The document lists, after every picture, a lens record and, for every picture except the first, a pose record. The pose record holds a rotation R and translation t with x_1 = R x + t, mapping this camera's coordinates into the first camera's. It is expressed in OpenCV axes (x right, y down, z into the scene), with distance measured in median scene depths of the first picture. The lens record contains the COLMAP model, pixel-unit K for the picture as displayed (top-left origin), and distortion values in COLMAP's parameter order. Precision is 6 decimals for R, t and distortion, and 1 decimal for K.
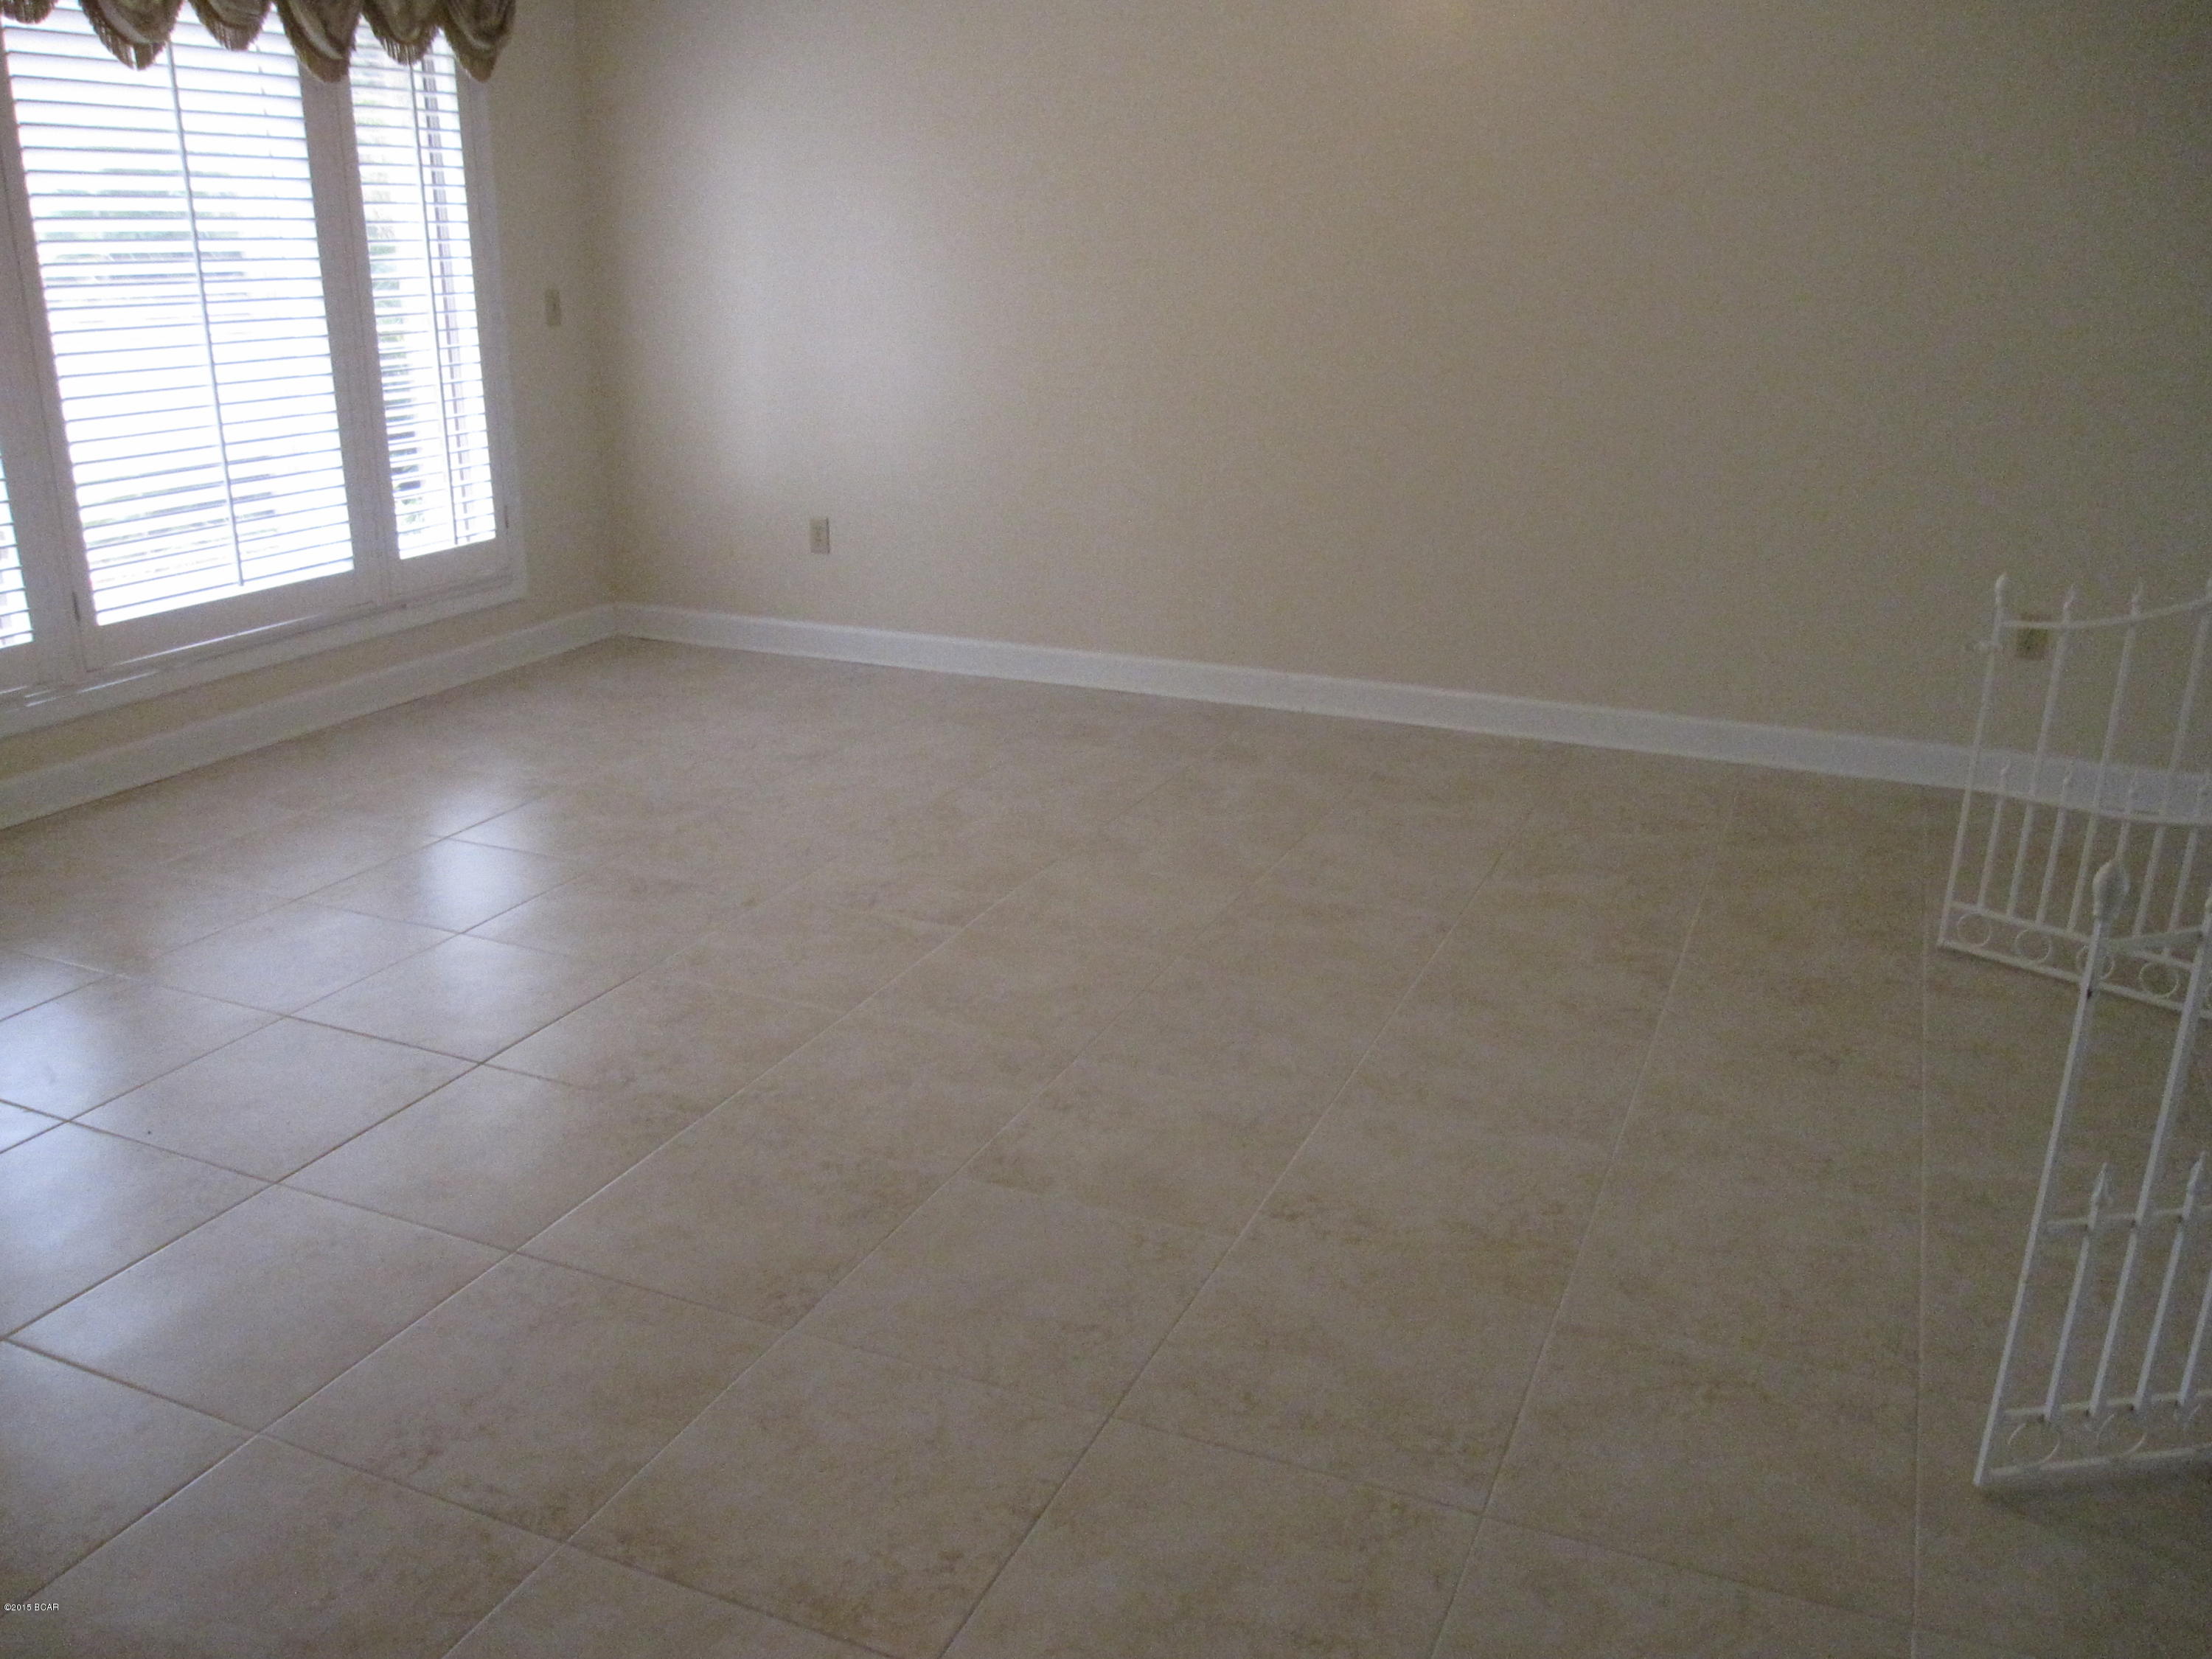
lens RADIAL K [[1811.4, 0, 1103.4], [0, 1811.4, 845.6], [0, 0, 1]] dist [-0.072105, 0.009113]
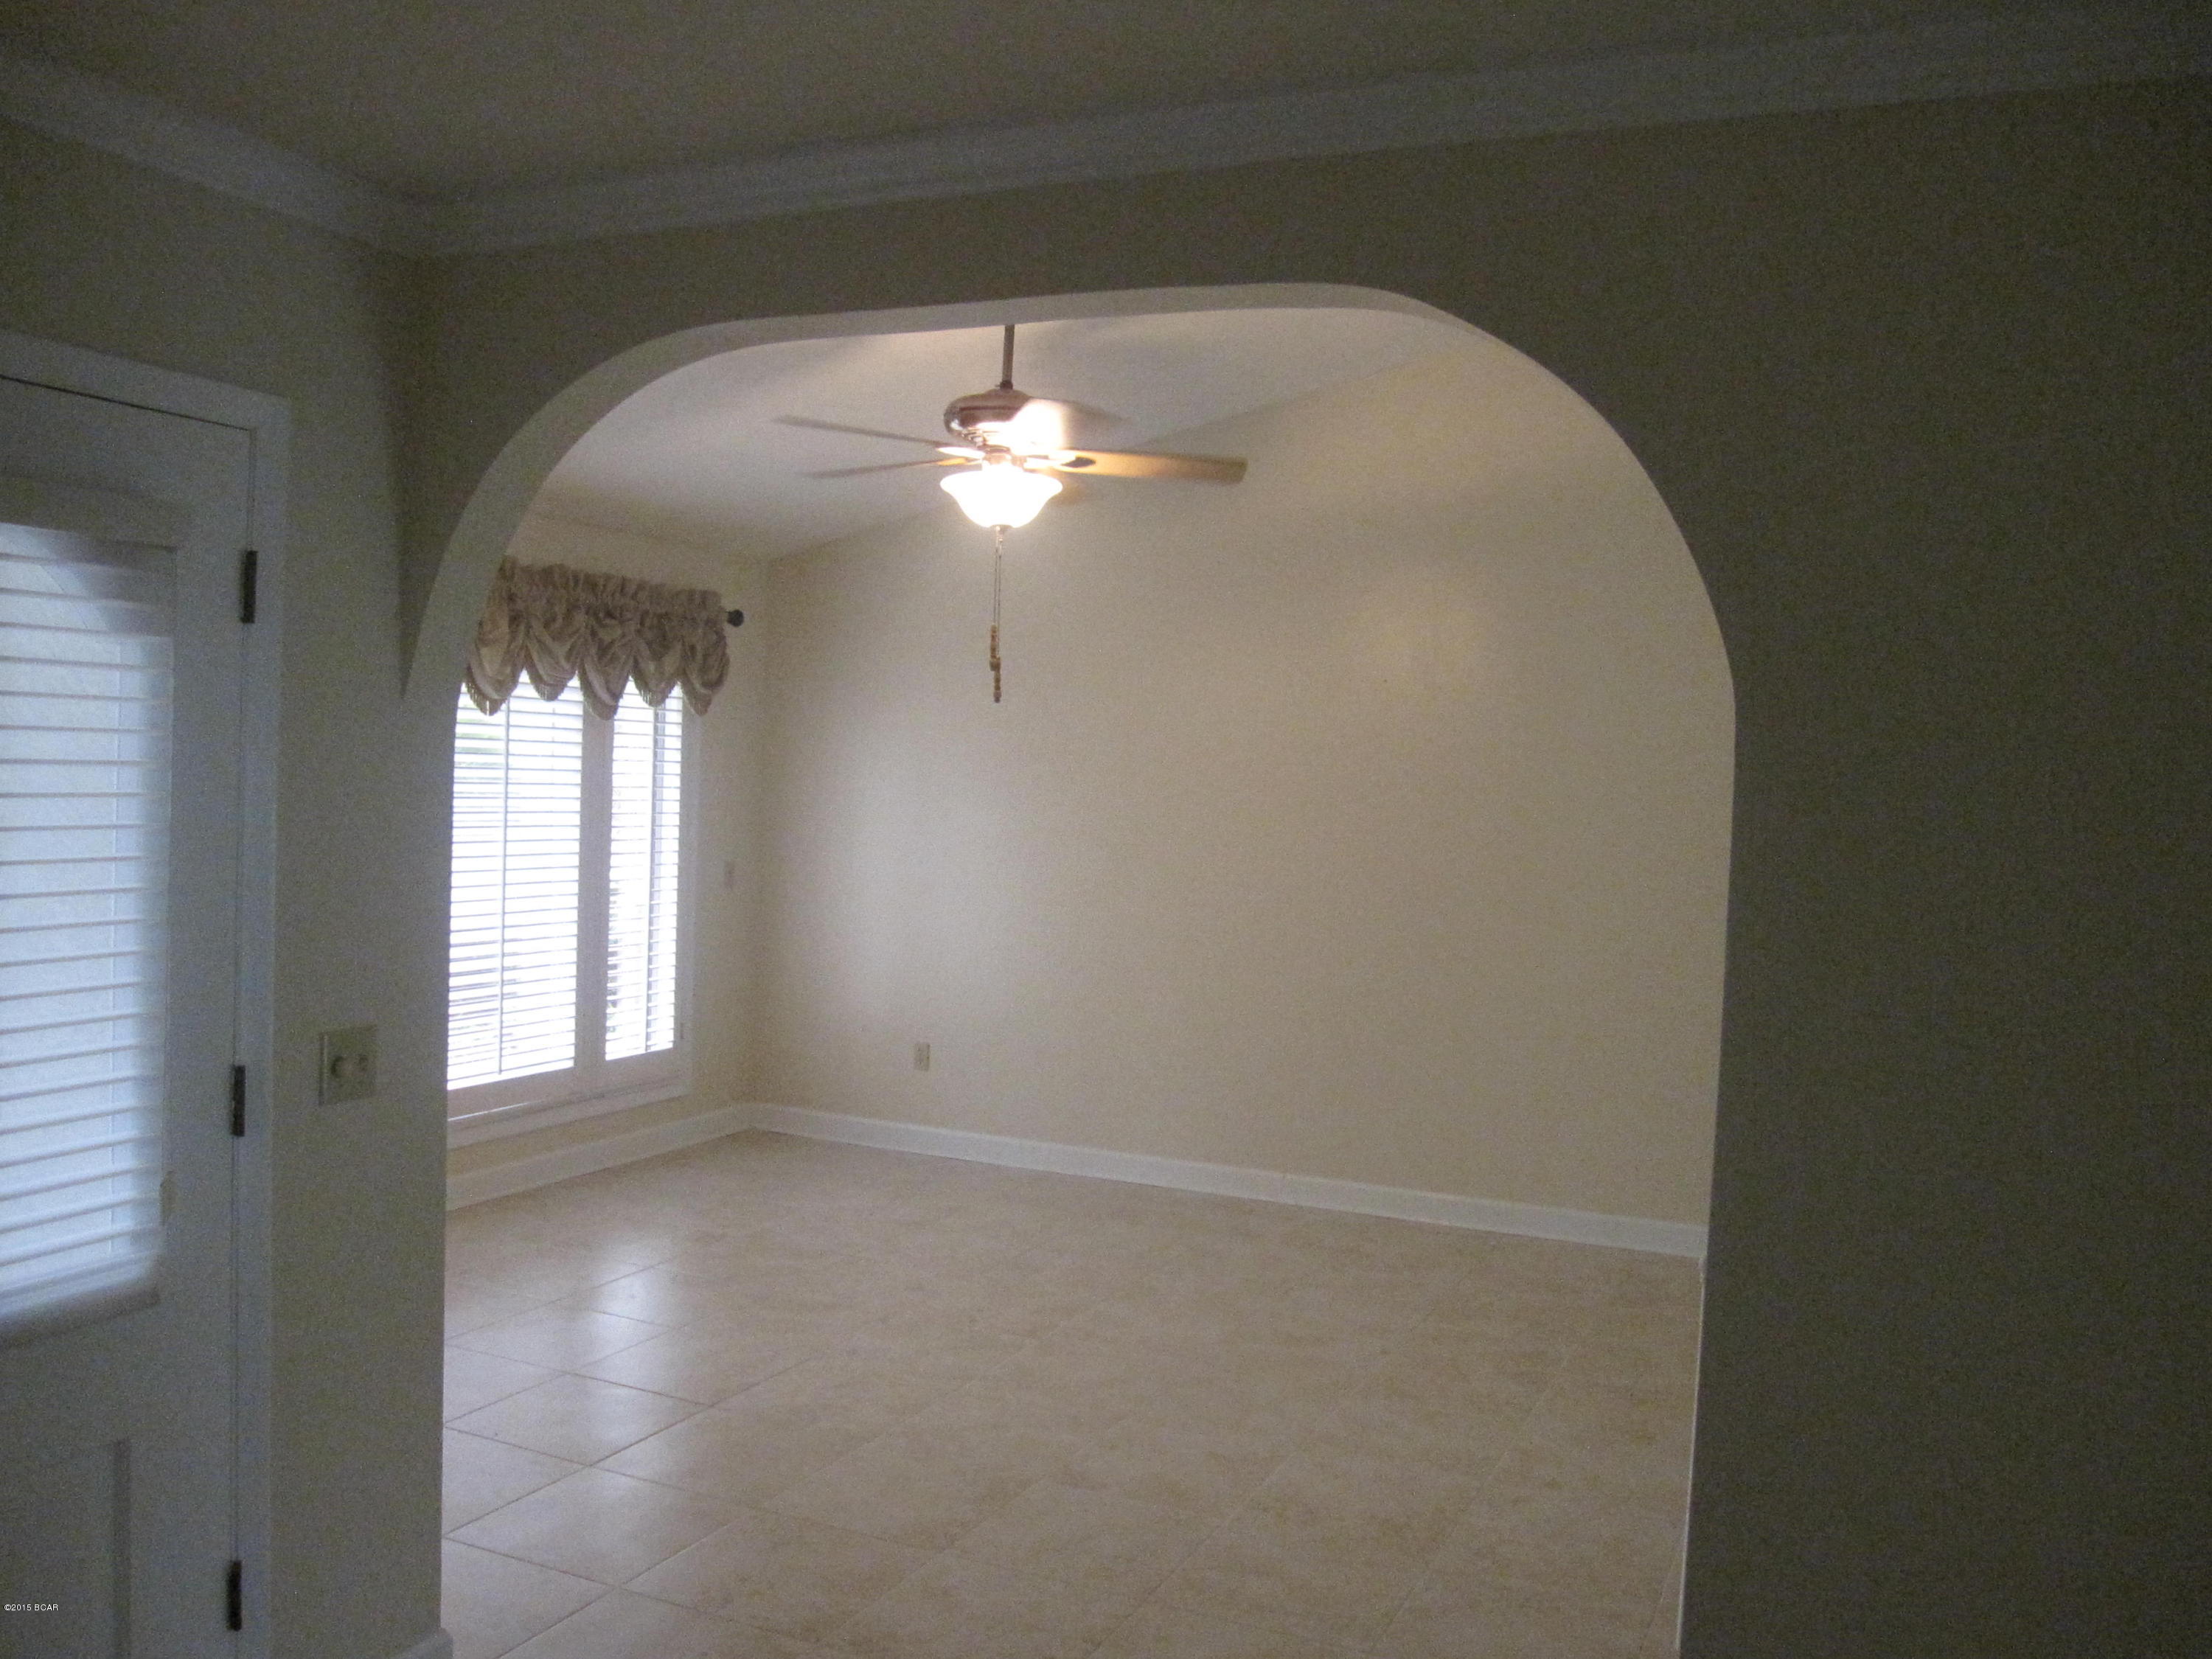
lens RADIAL K [[1811.4, 0, 1102.4], [0, 1811.4, 834.7], [0, 0, 1]] dist [-0.072105, 0.009113]
pose [[0.999385, 0.028960, -0.019775, -0.009608], [-0.033465, 0.956128, -0.291033, 0.056650], [0.010479, 0.291515, 0.956509, -0.324563]]
